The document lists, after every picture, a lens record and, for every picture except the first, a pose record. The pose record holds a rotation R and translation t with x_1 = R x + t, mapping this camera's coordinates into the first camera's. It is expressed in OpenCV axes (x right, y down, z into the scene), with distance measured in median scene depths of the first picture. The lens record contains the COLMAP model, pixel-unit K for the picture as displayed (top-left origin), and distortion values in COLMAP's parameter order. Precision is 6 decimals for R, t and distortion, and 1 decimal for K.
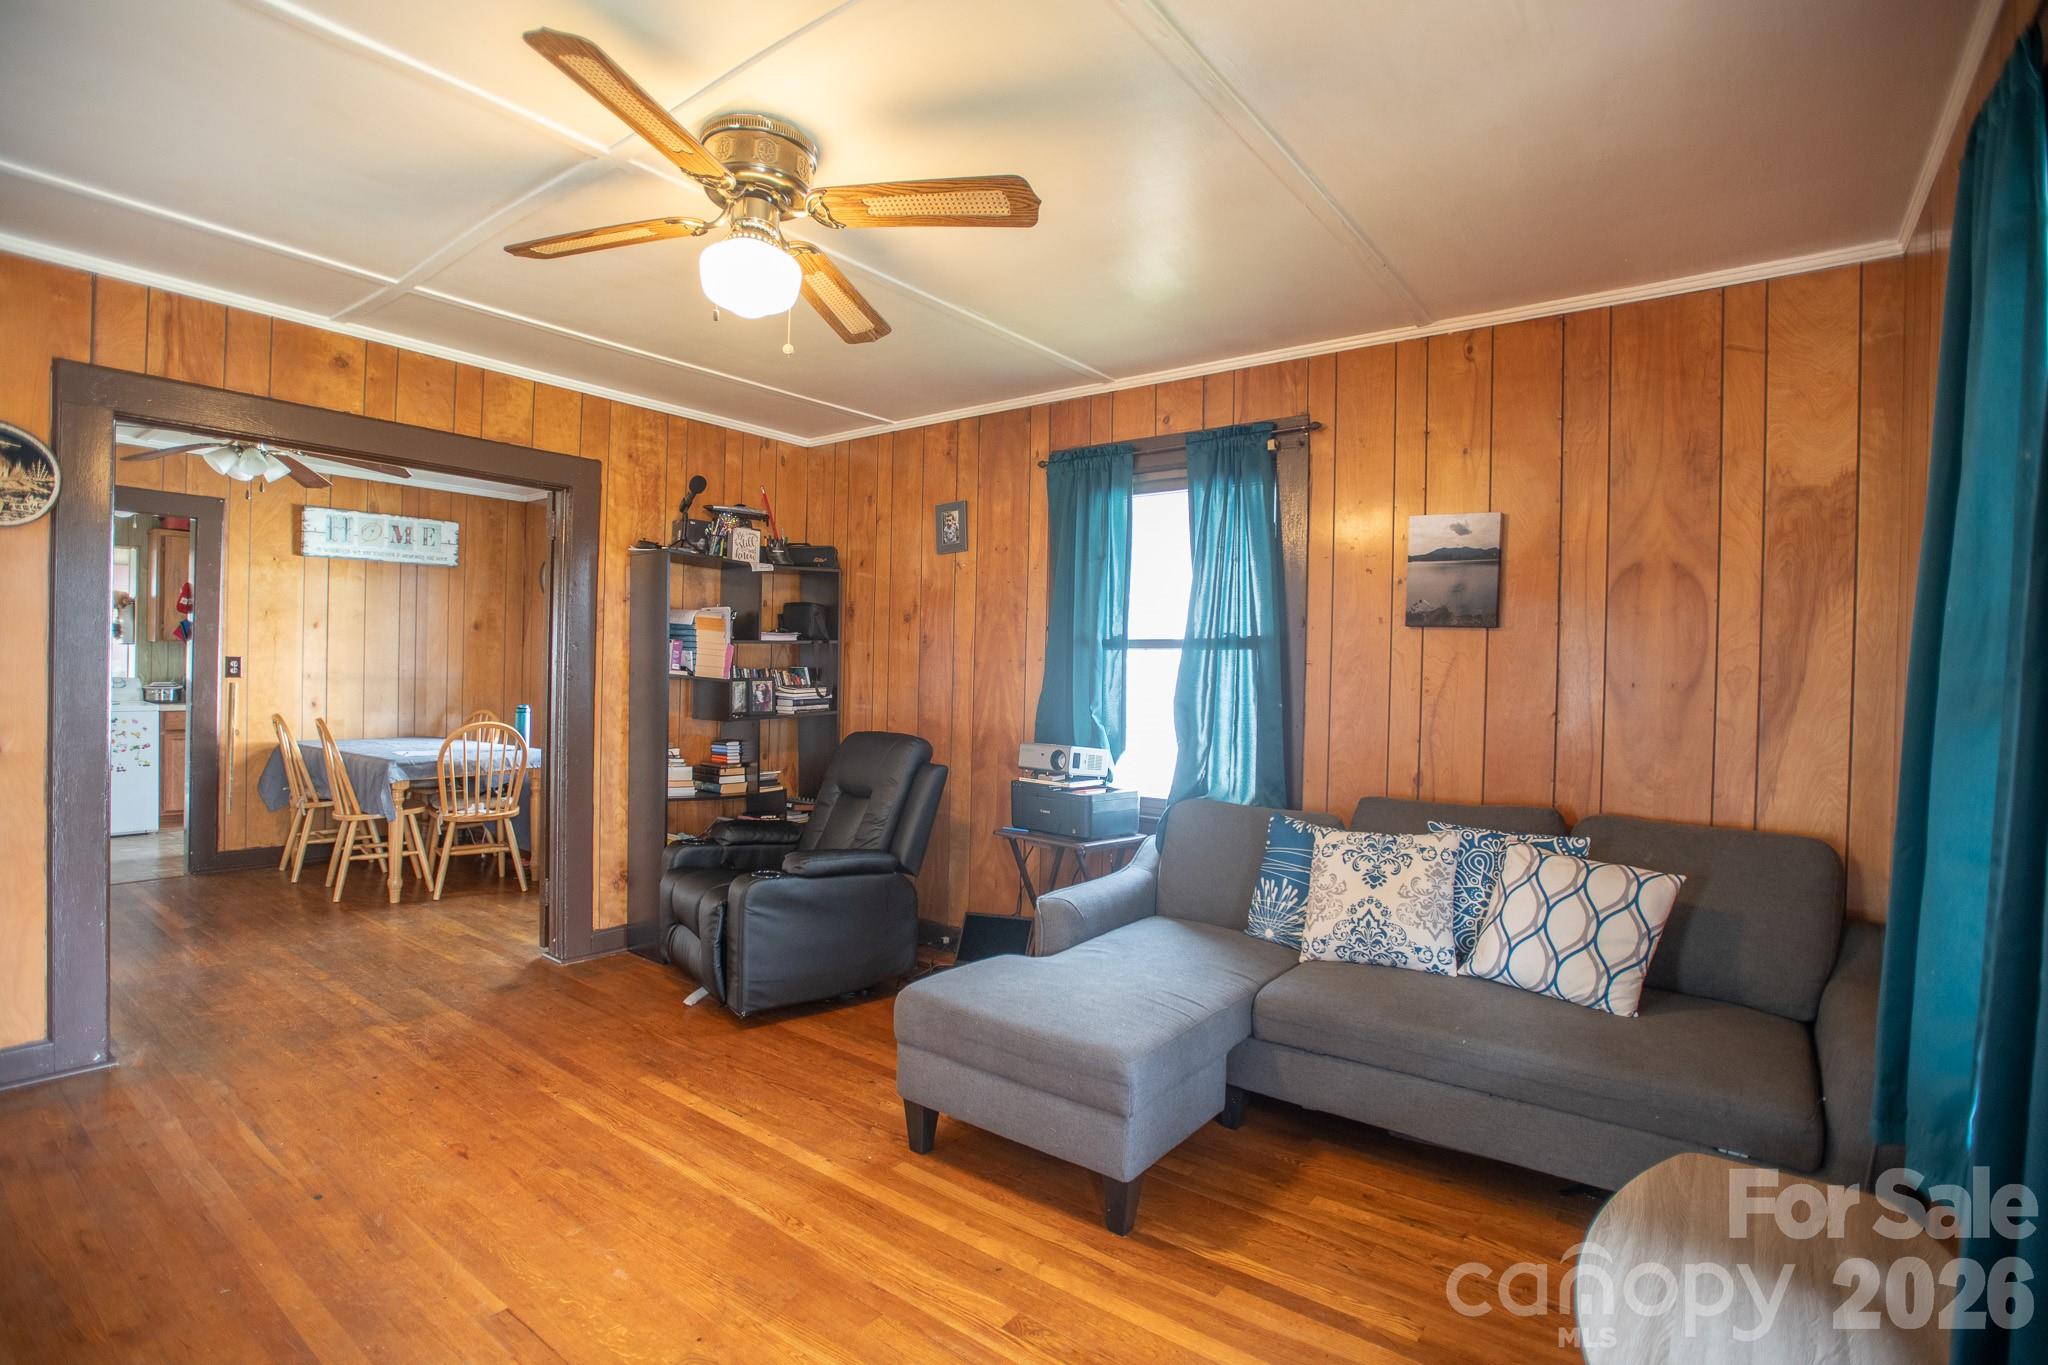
lens RADIAL K [[981.9, 0, 1028.0], [0, 981.9, 682.9], [0, 0, 1]] dist [-0.071141, 0.029154]
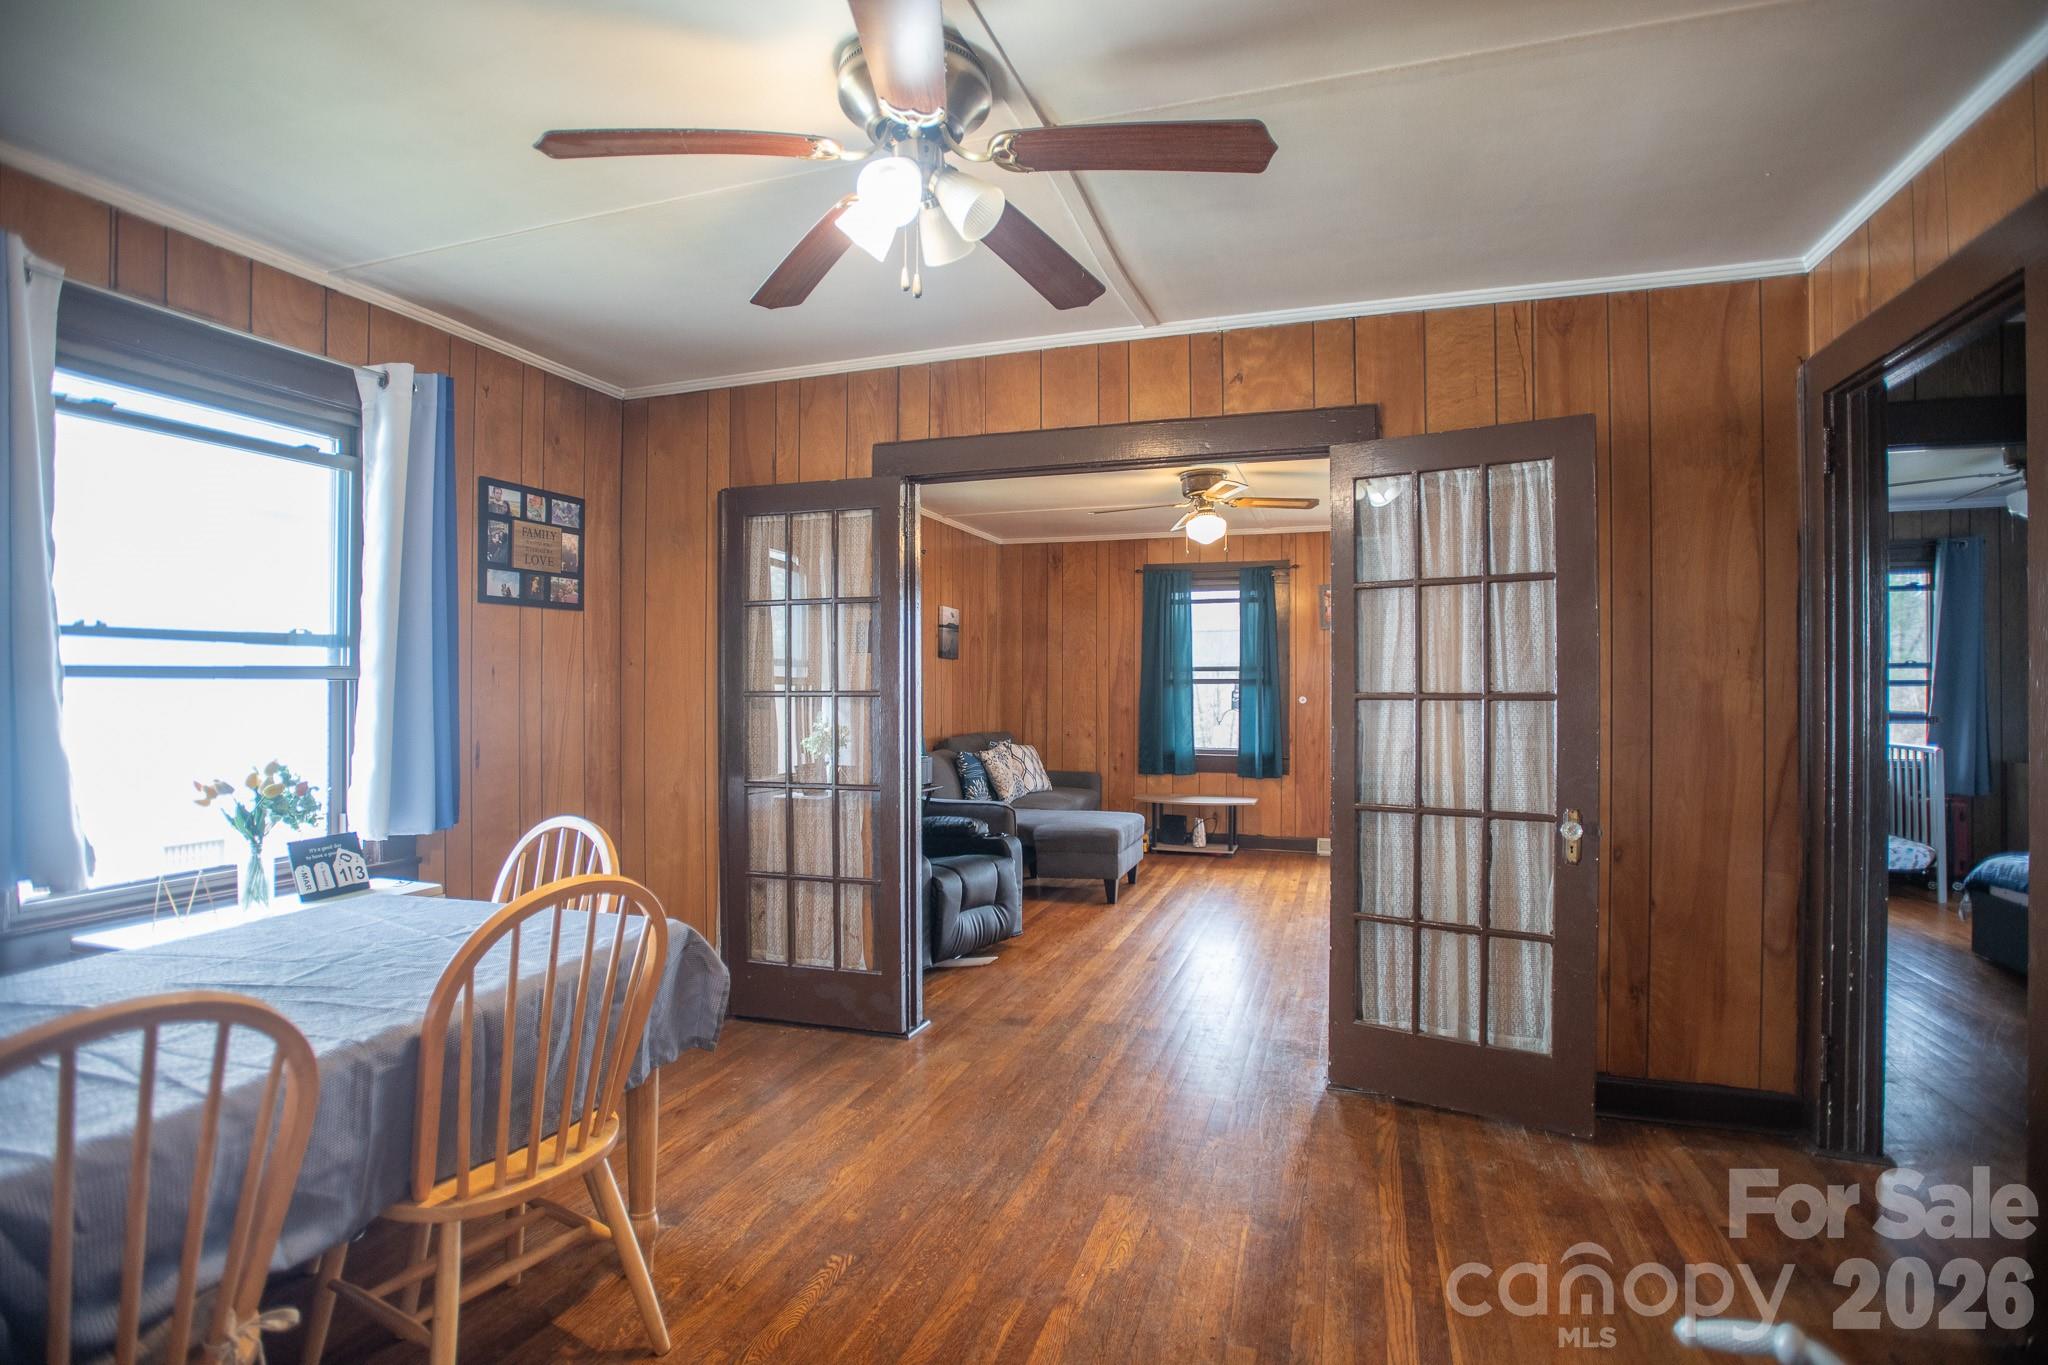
lens RADIAL K [[981.9, 0, 1028.0], [0, 981.9, 682.9], [0, 0, 1]] dist [-0.071141, 0.029154]
pose [[-0.318602, -0.021747, 0.947639, -1.556980], [0.003374, 0.999704, 0.024076, -0.049148], [-0.947883, 0.010868, -0.318434, 1.372671]]
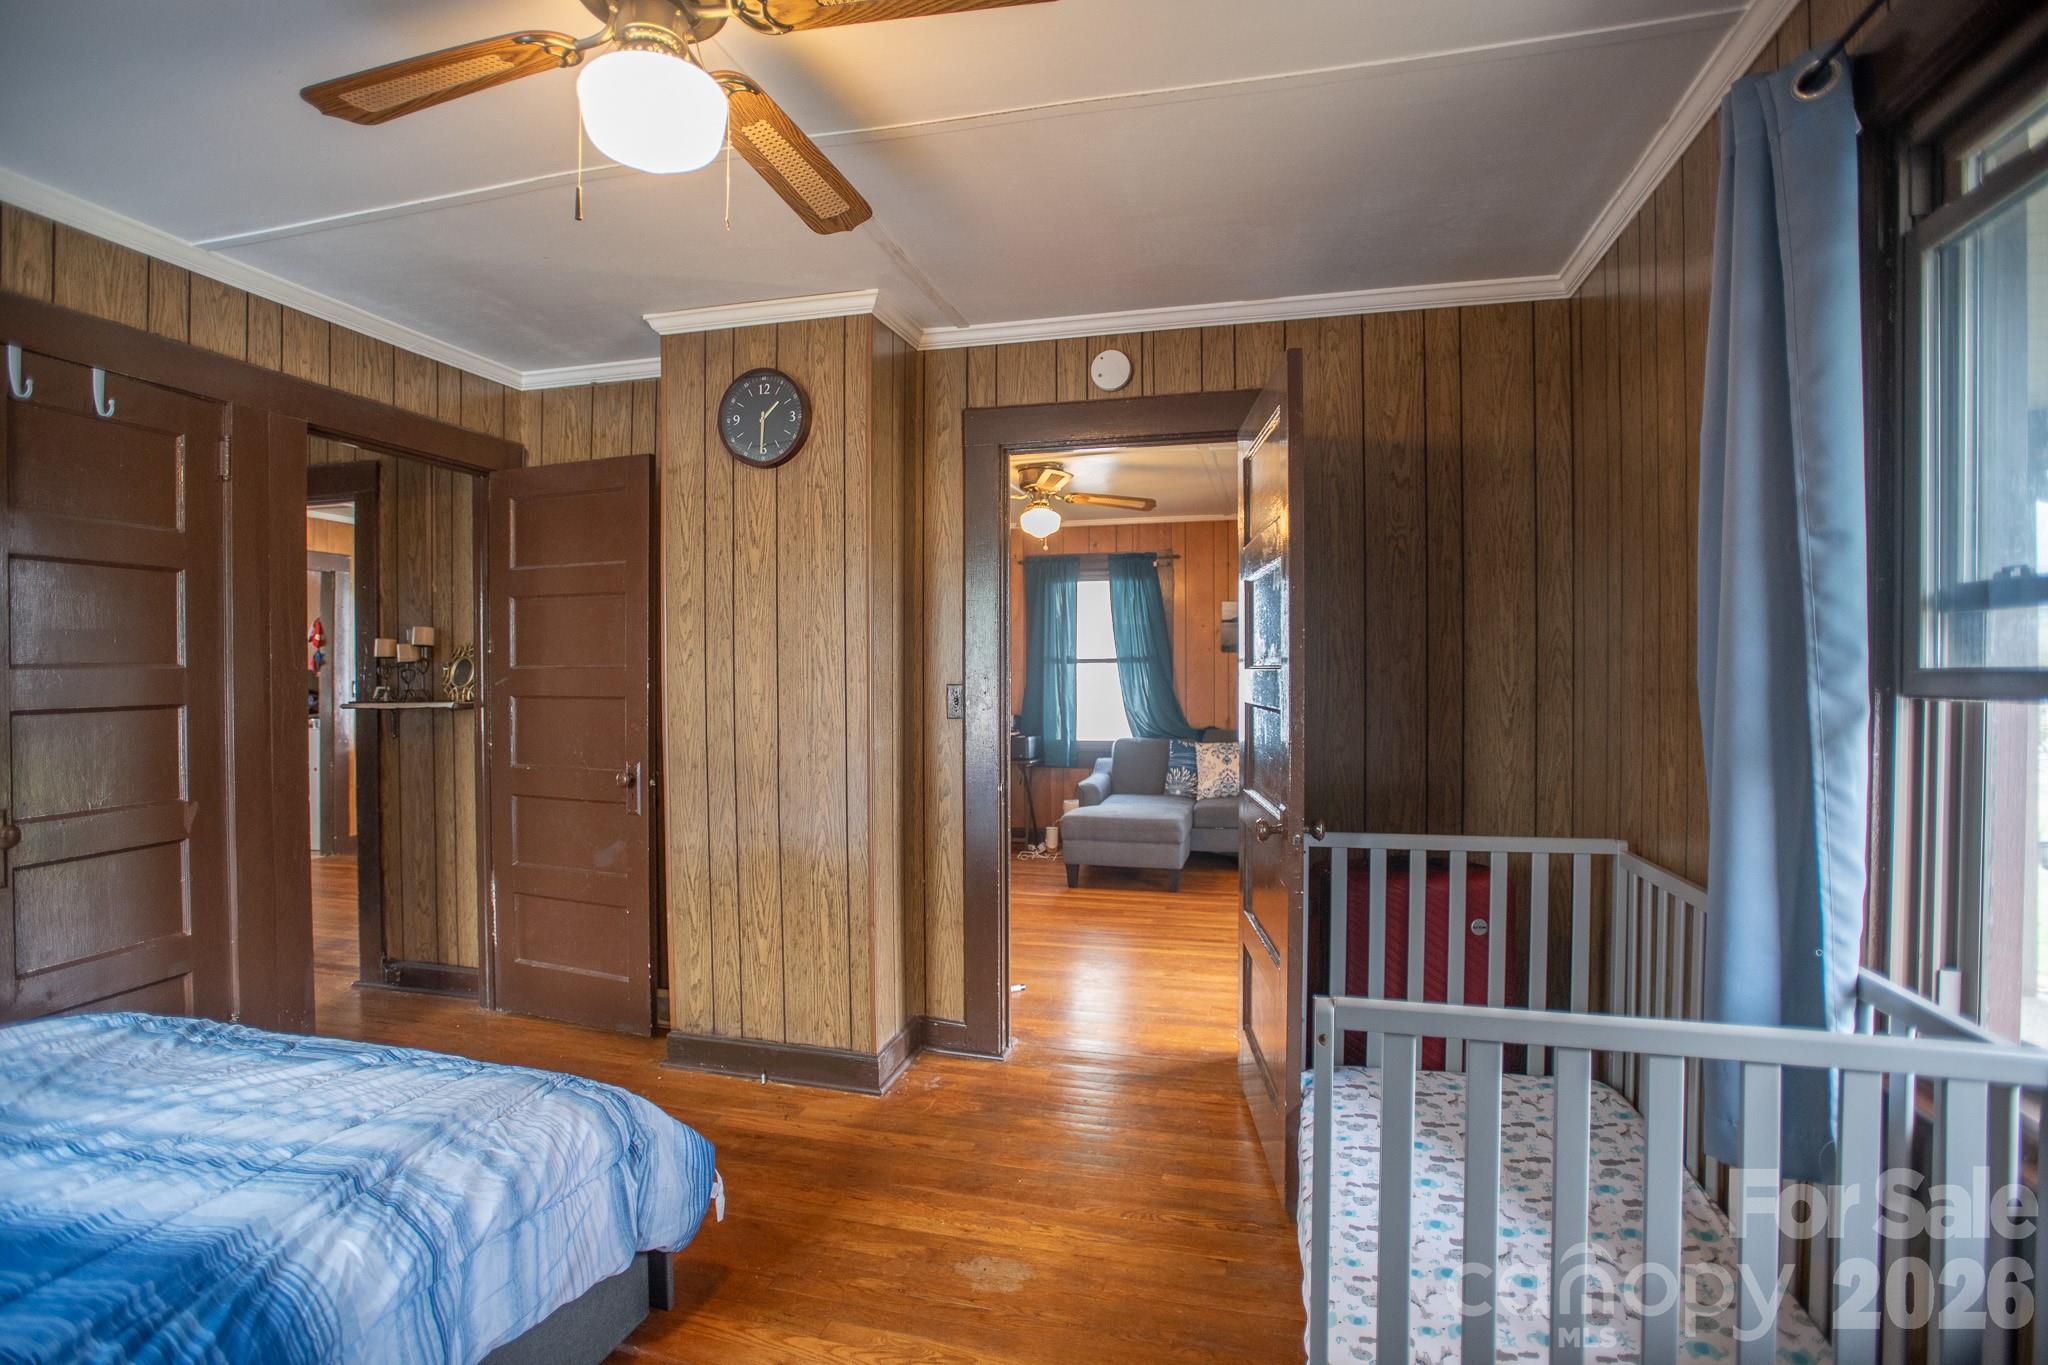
lens RADIAL K [[985.5, 0, 1028.1], [0, 985.5, 683.8], [0, 0, 1]] dist [-0.063737, 0.022285]
pose [[0.924100, -0.028974, 0.381052, -0.792491], [0.027638, 0.999578, 0.008979, -0.016335], [-0.381151, 0.002234, 0.924510, -0.816230]]
